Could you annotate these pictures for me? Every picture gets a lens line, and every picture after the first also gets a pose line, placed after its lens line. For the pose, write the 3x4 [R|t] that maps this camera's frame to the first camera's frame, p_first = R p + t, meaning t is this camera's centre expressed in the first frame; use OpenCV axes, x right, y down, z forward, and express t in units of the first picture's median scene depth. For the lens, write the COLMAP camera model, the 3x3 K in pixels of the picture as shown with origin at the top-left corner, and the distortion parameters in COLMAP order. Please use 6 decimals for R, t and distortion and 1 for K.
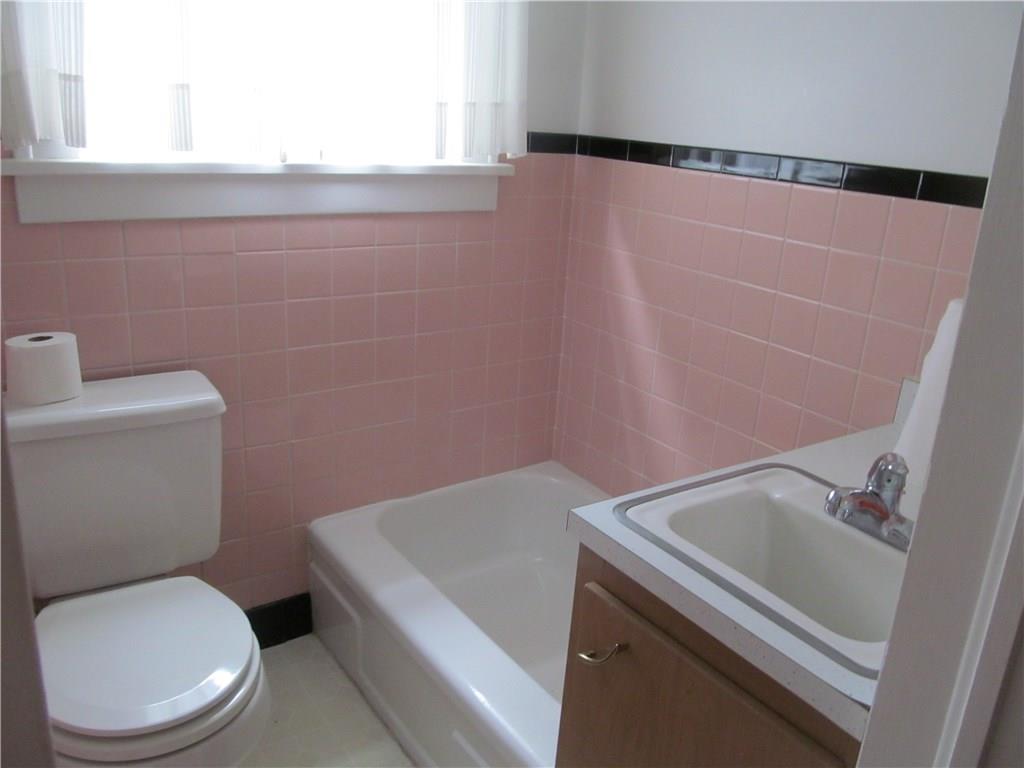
lens RADIAL K [[848.9, 0, 512.0], [0, 848.9, 384.0], [0, 0, 1]] dist [-0.025545, 0.004040]
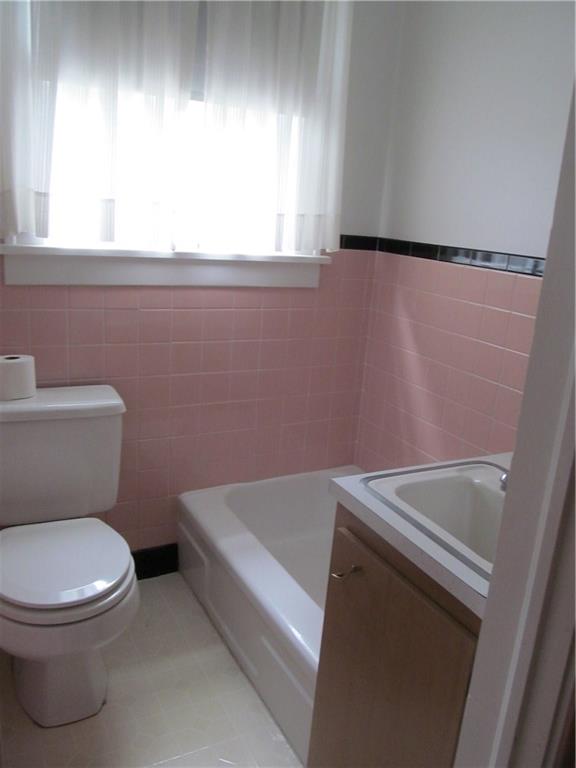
lens RADIAL K [[636.7, 0, 290.6], [0, 636.7, 392.9], [0, 0, 1]] dist [-0.025545, 0.004040]
pose [[0.993925, 0.047470, -0.099293, 0.059499], [-0.051626, 0.997877, -0.039710, 0.024668], [0.097198, 0.044595, 0.994266, -0.094064]]
